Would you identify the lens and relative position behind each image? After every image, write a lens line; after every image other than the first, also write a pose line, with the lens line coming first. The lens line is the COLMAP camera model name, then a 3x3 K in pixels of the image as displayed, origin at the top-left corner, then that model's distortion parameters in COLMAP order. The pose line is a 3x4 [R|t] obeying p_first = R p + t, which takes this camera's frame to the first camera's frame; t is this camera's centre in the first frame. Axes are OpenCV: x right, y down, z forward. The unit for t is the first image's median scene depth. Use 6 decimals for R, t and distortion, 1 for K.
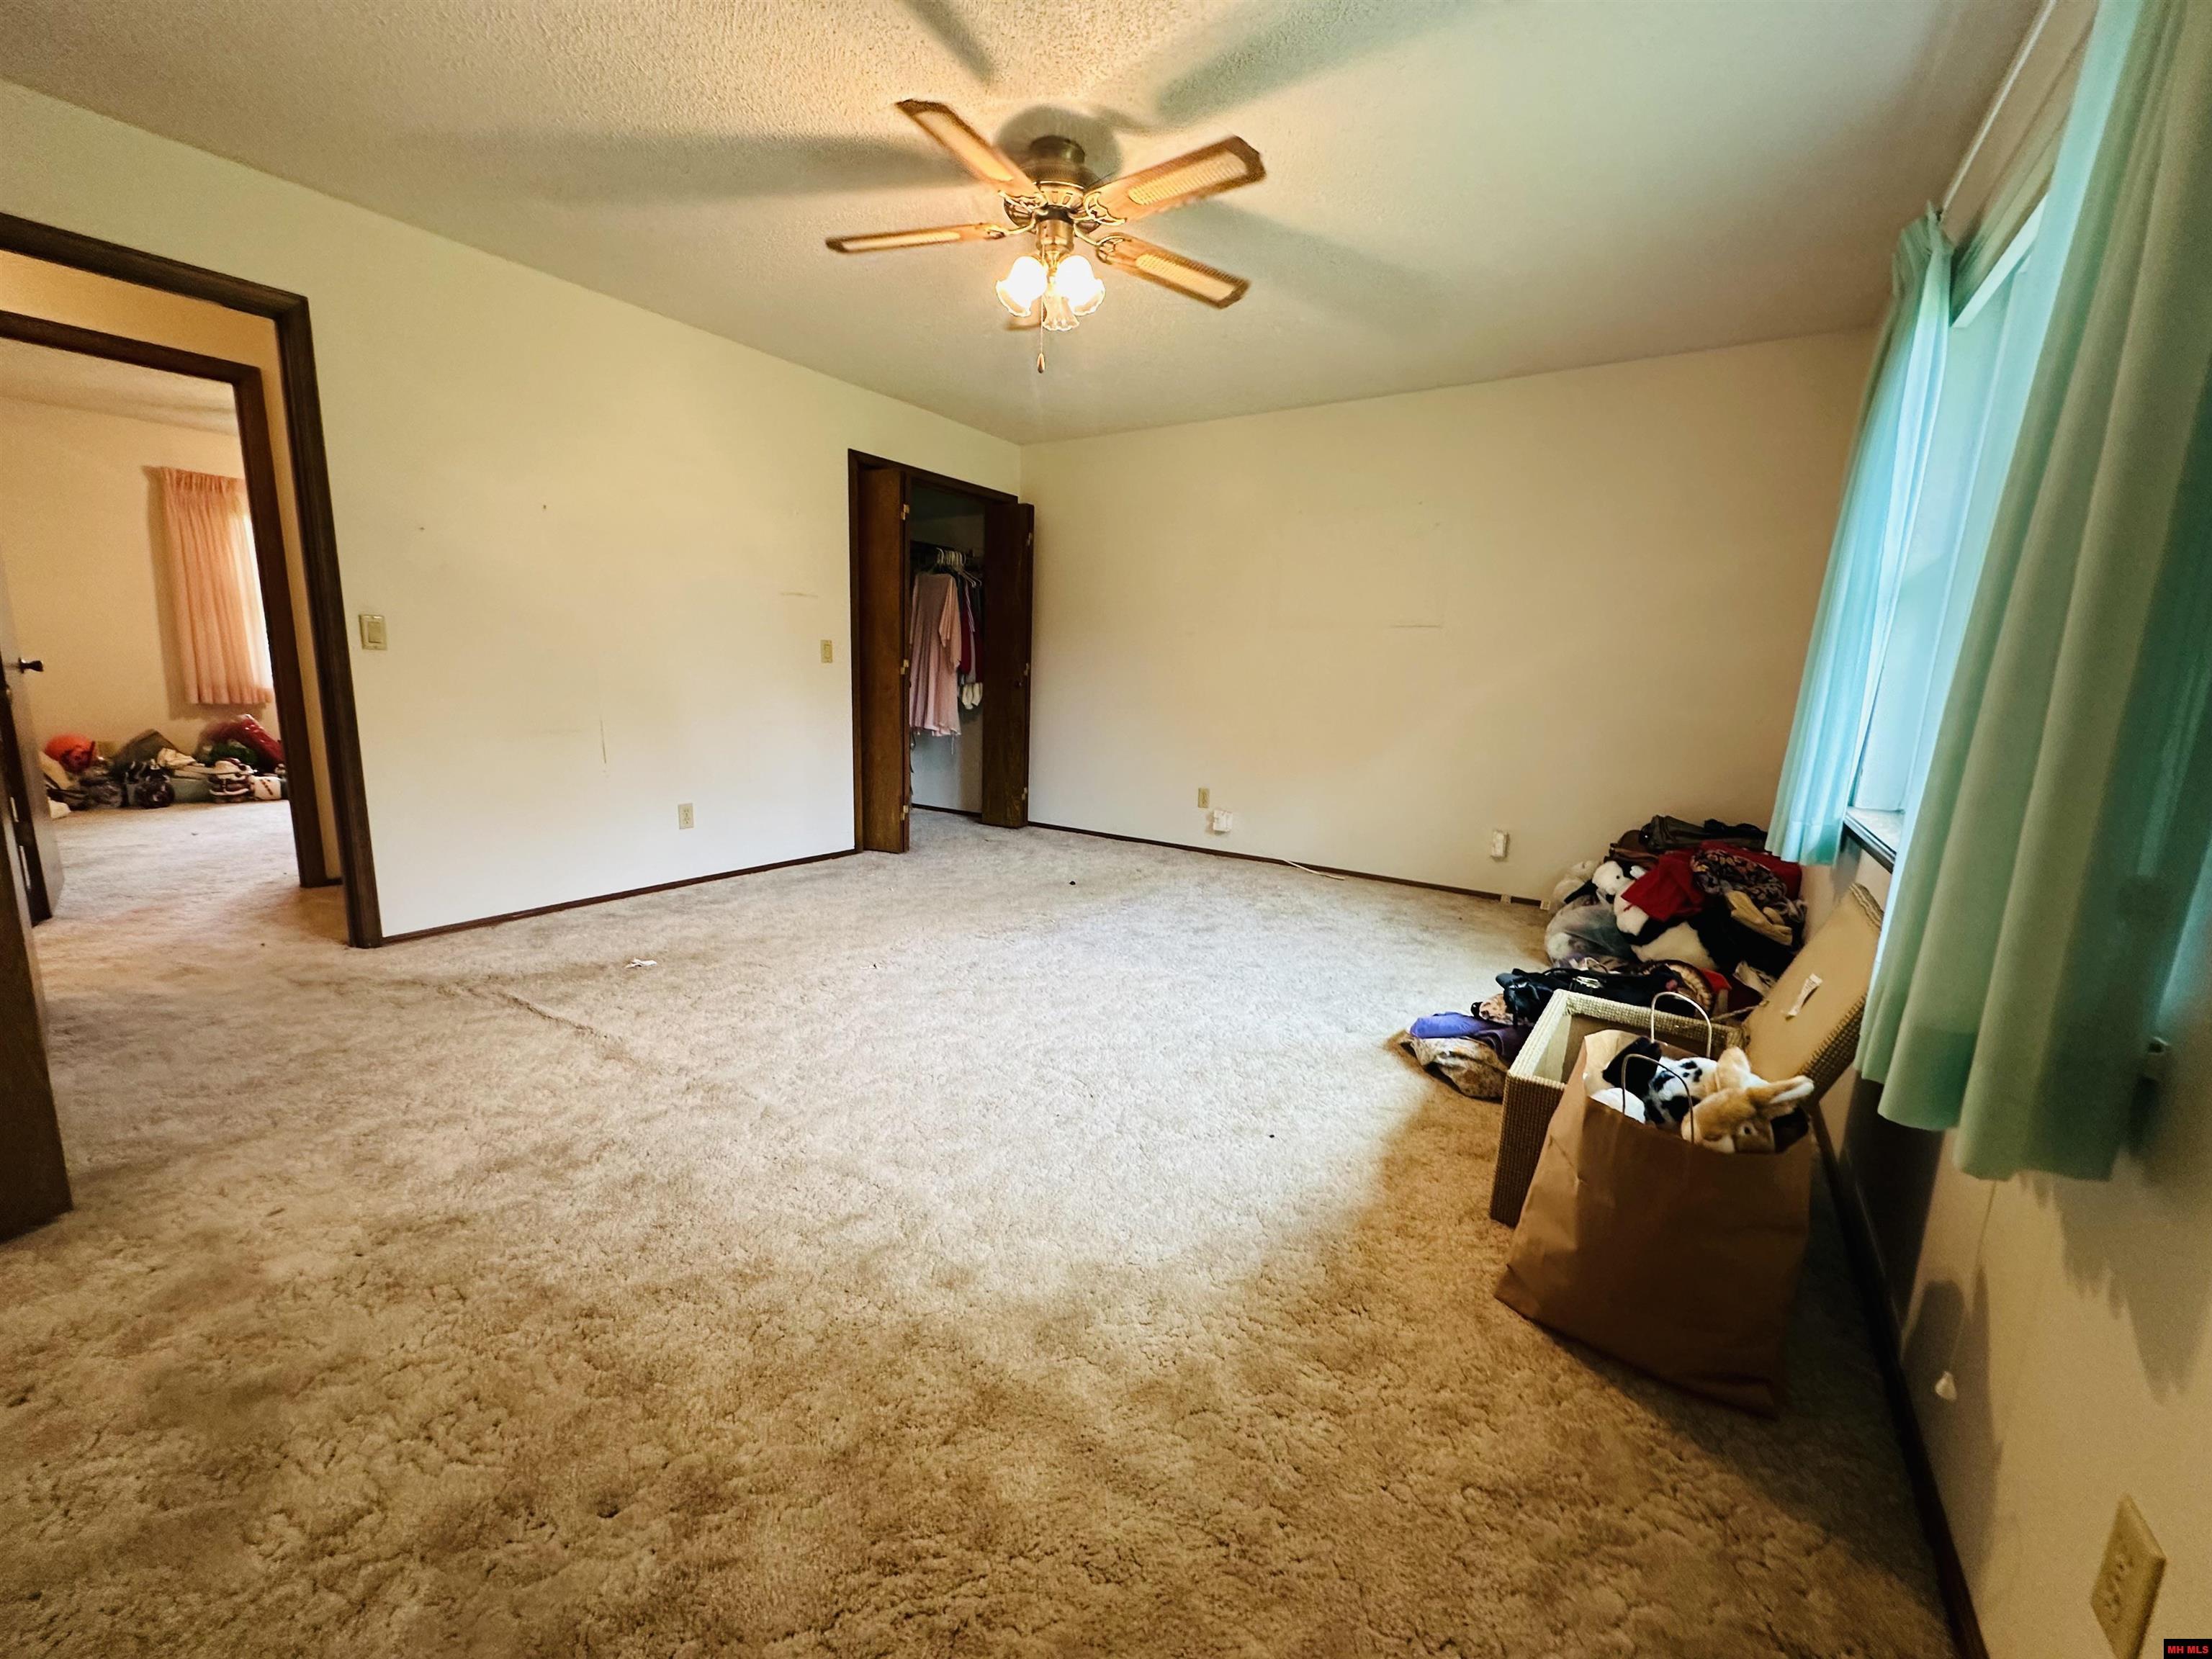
lens RADIAL K [[883.6, 0, 1105.3], [0, 883.6, 825.1], [0, 0, 1]] dist [-0.002511, 0.000118]
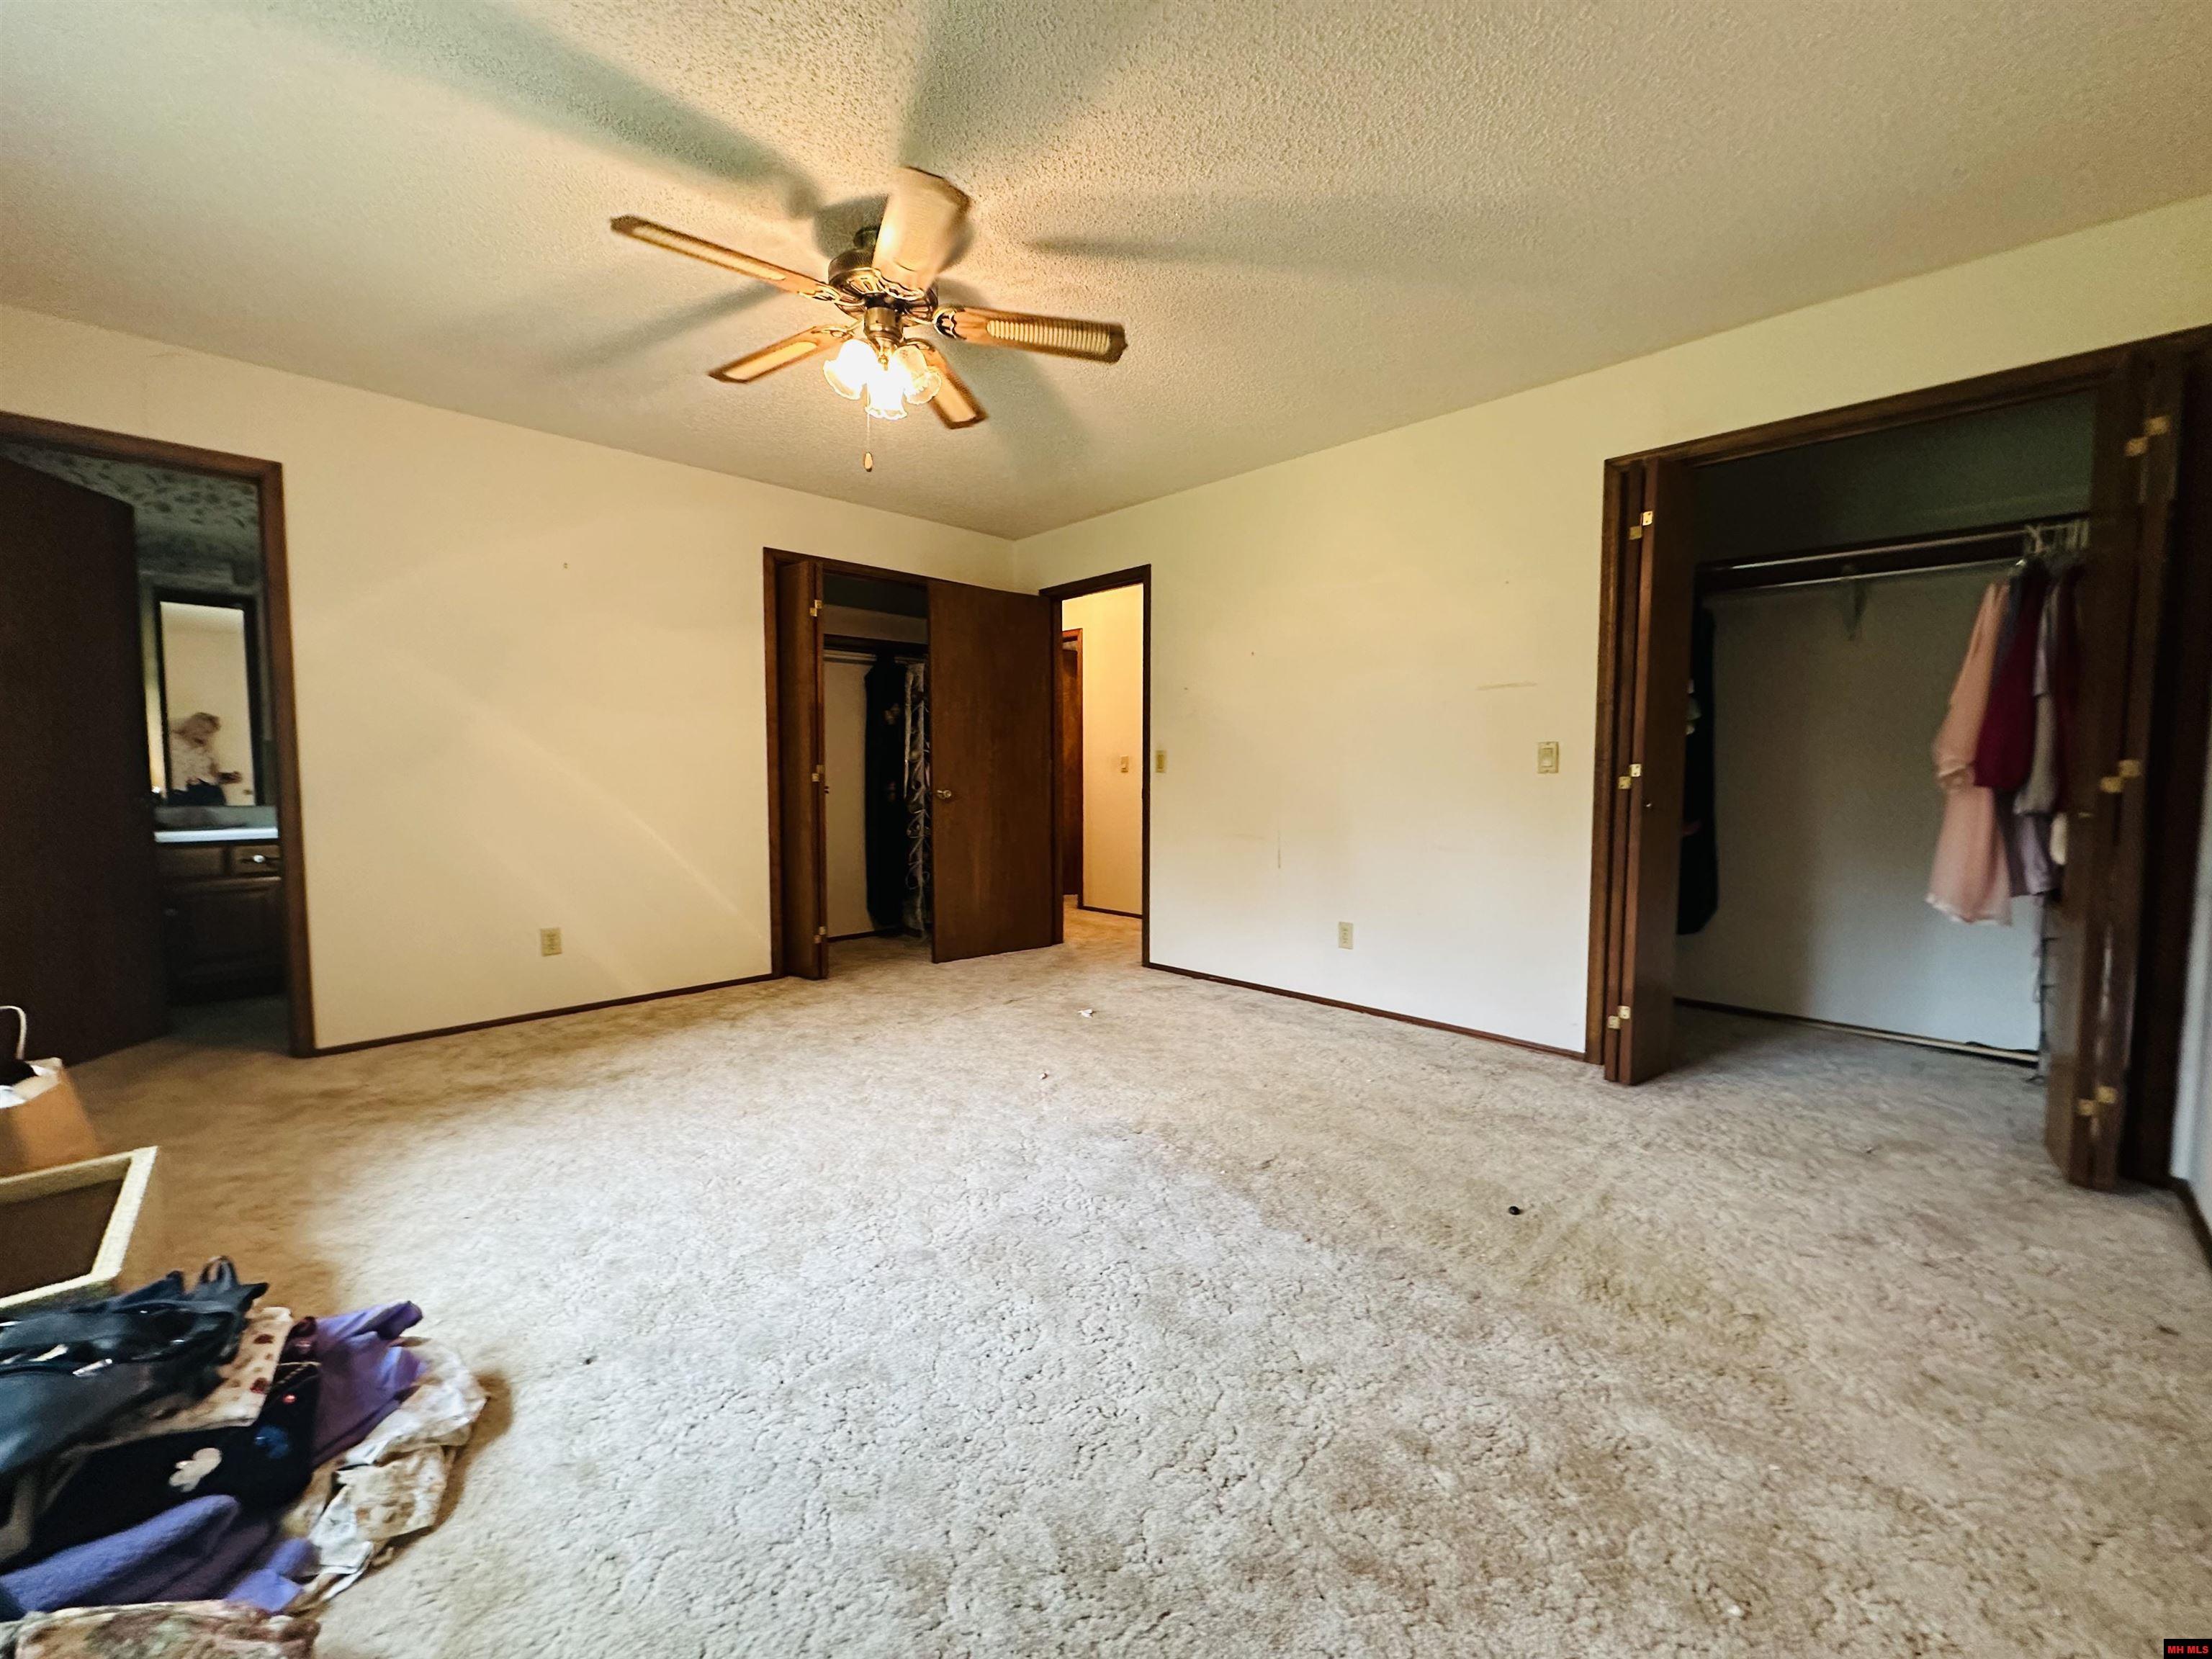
lens RADIAL K [[883.6, 0, 1105.3], [0, 883.6, 825.1], [0, 0, 1]] dist [-0.002511, 0.000118]
pose [[-0.202523, 0.026281, -0.978925, 0.581422], [-0.180989, 0.981414, 0.063791, -0.160847], [0.962407, 0.190094, -0.194002, 1.041977]]
